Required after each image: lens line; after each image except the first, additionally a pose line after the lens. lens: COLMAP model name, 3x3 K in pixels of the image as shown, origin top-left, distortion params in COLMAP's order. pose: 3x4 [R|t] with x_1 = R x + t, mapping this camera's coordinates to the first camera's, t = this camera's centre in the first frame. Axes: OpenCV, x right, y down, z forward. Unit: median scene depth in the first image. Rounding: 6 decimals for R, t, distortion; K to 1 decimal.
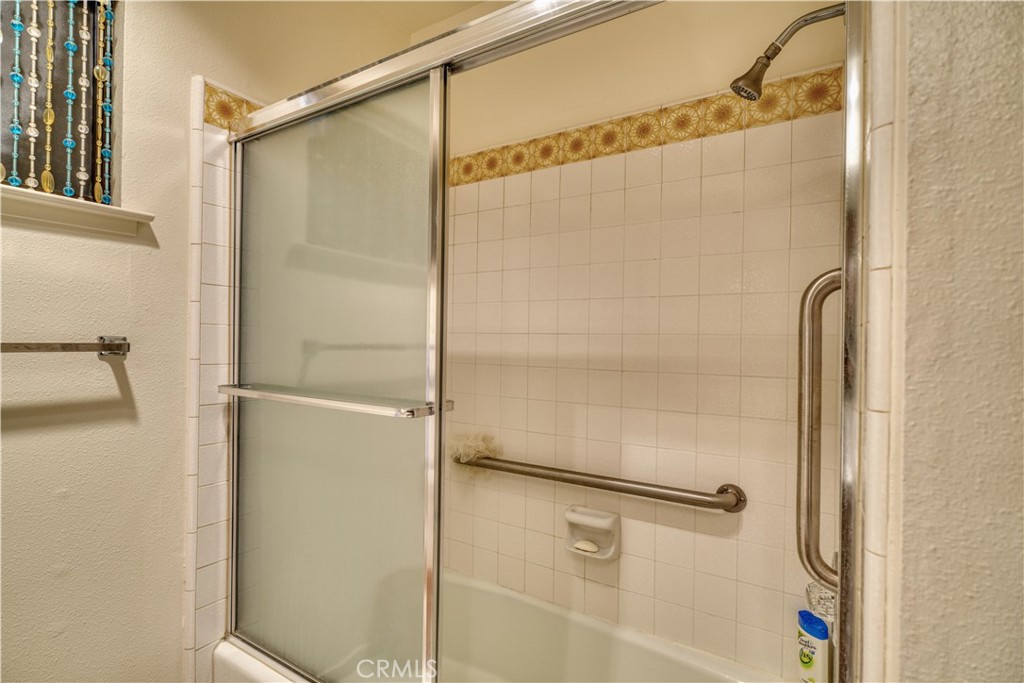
lens RADIAL K [[494.3, 0, 511.8], [0, 494.3, 342.9], [0, 0, 1]] dist [-0.019691, -0.000502]
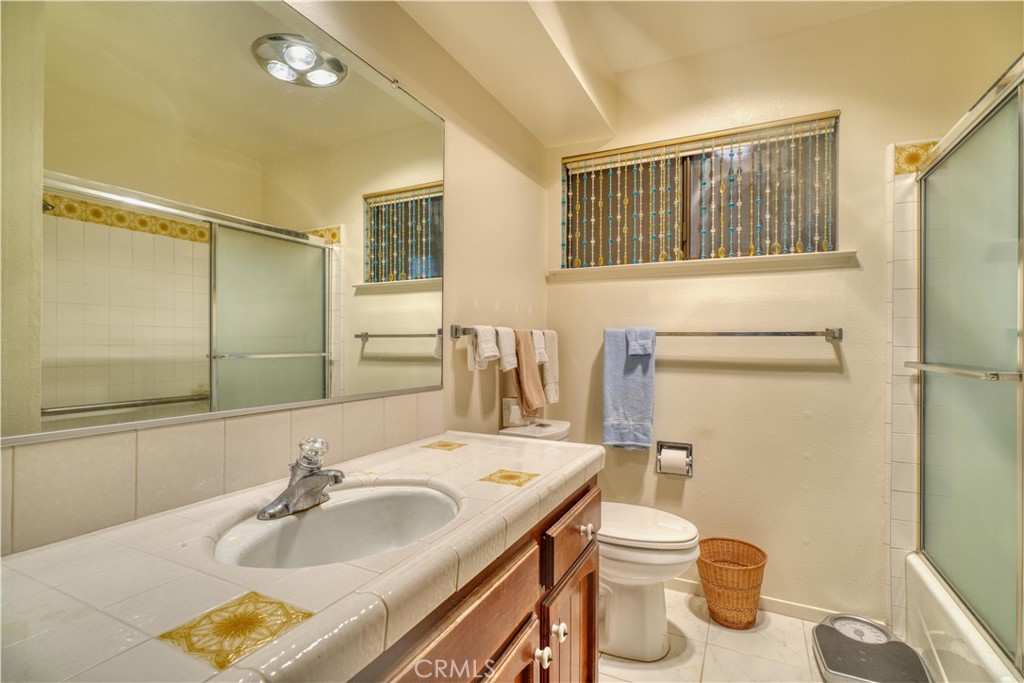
lens RADIAL K [[494.3, 0, 511.1], [0, 494.3, 344.3], [0, 0, 1]] dist [-0.019691, -0.000502]
pose [[0.099463, -0.010345, -0.994987, 0.665194], [-0.003597, 0.999936, -0.010756, 0.058051], [0.995035, 0.004649, 0.099420, -0.248289]]
